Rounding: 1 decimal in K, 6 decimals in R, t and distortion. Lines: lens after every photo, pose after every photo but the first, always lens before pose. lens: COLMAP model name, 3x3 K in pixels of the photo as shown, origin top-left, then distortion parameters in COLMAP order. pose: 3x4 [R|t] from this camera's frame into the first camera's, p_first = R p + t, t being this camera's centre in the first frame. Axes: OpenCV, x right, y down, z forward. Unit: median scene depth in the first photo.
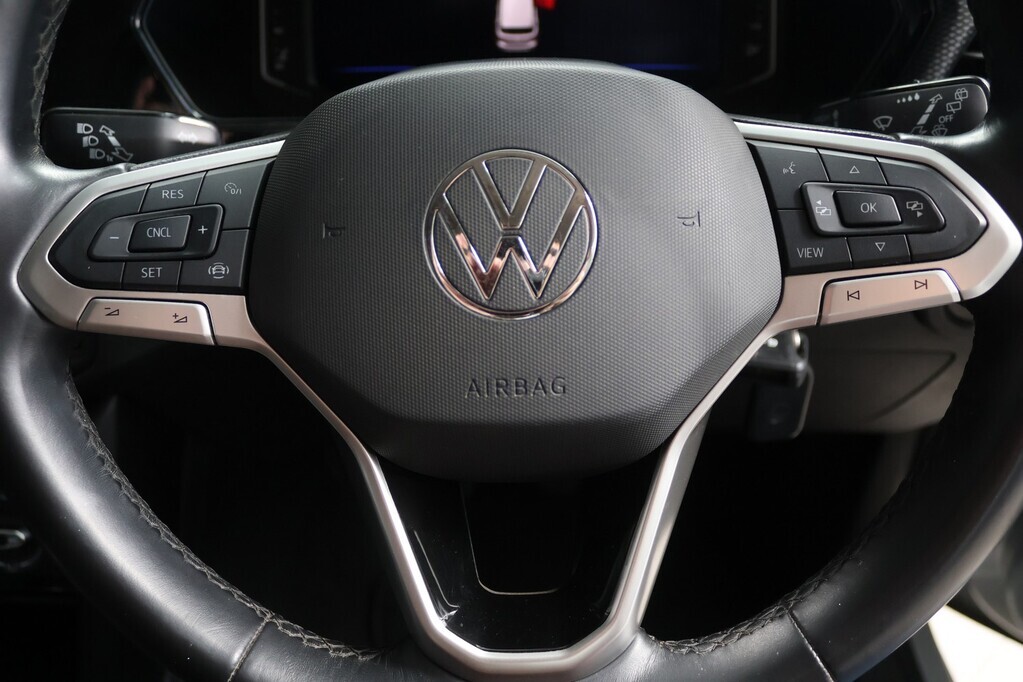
lens RADIAL K [[896.9, 0, 511.5], [0, 896.9, 341.0], [0, 0, 1]] dist [-0.007468, -0.004938]
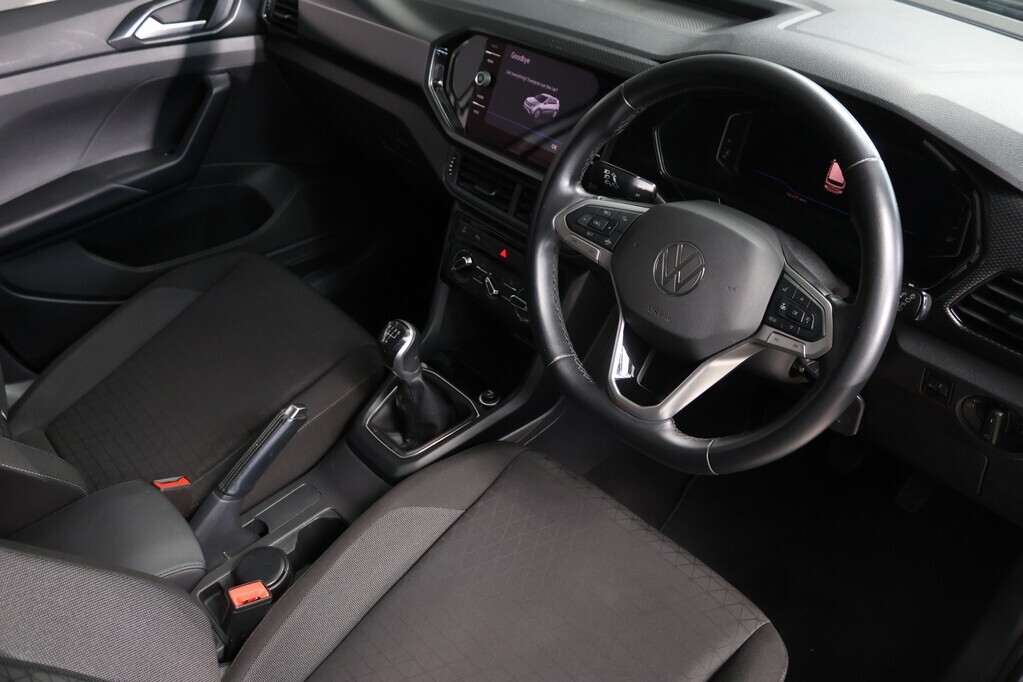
lens RADIAL K [[896.9, 0, 511.5], [0, 896.9, 341.0], [0, 0, 1]] dist [-0.007468, -0.004938]
pose [[0.726055, 0.446108, -0.523290, 1.149921], [-0.413256, 0.891319, 0.186470, -0.208290], [0.549604, 0.080866, 0.831502, -1.635746]]
